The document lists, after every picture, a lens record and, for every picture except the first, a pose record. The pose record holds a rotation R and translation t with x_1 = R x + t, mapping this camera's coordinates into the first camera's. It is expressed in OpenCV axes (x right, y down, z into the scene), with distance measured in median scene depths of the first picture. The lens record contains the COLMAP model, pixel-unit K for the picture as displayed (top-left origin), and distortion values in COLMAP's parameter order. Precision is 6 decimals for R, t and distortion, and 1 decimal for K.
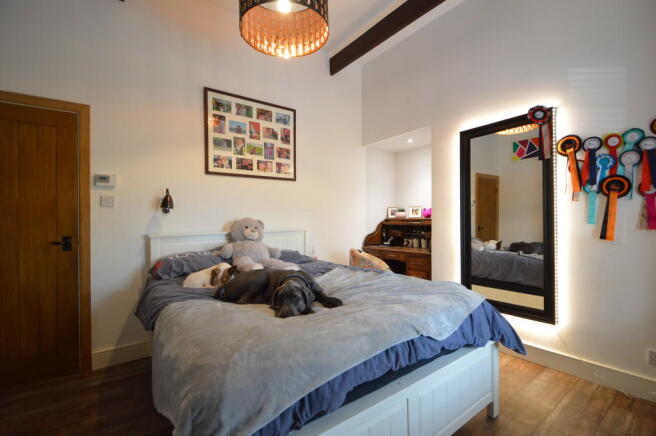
lens RADIAL K [[296.7, 0, 328.2], [0, 296.7, 219.2], [0, 0, 1]] dist [-0.000963, -0.000176]
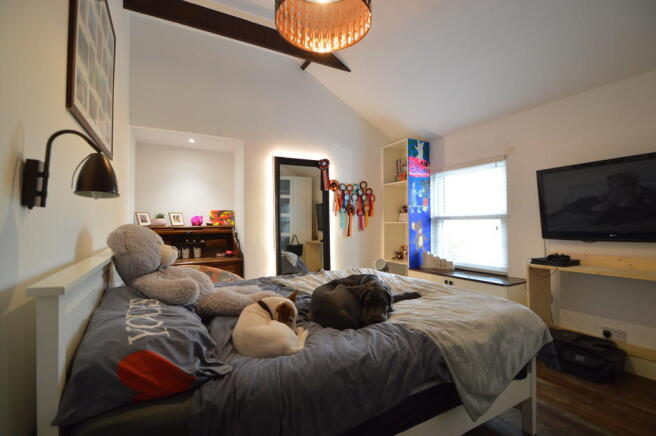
lens RADIAL K [[296.7, 0, 327.6], [0, 296.7, 217.9], [0, 0, 1]] dist [-0.000963, -0.000176]
pose [[0.136323, 0.022027, 0.990419, -1.015182], [0.004711, 0.999727, -0.022883, -0.009673], [-0.990653, 0.007786, 0.136182, 0.823520]]
